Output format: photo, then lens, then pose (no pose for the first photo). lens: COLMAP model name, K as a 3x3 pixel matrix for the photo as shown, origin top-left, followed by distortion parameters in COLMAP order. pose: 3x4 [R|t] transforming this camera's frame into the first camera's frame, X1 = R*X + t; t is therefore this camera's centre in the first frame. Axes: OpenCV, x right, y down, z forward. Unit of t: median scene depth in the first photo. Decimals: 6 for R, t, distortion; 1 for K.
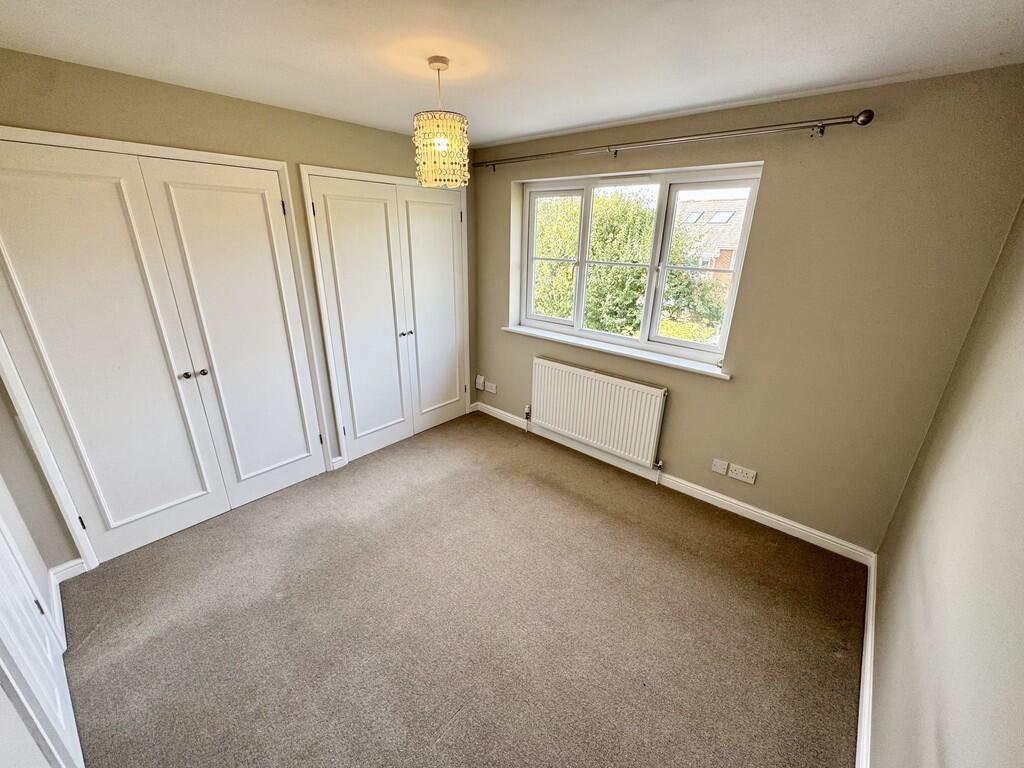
lens RADIAL K [[407.6, 0, 512.0], [0, 407.6, 384.0], [0, 0, 1]] dist [0.000148, 0.000198]
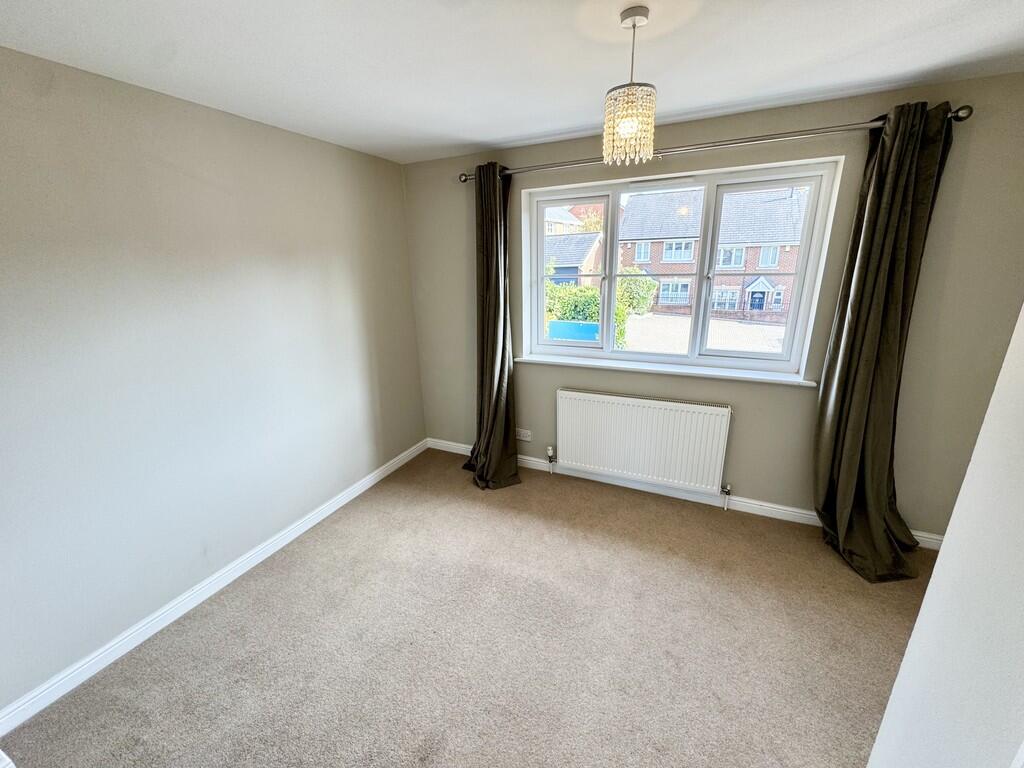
lens RADIAL K [[400.7, 0, 511.9], [0, 400.7, 359.7], [0, 0, 1]] dist [-0.025506, 0.000164]
pose [[0.958270, -0.130845, 0.254164, -0.271186], [0.152970, 0.985802, -0.069247, -0.094685], [-0.241494, 0.105237, 0.964679, 0.243051]]
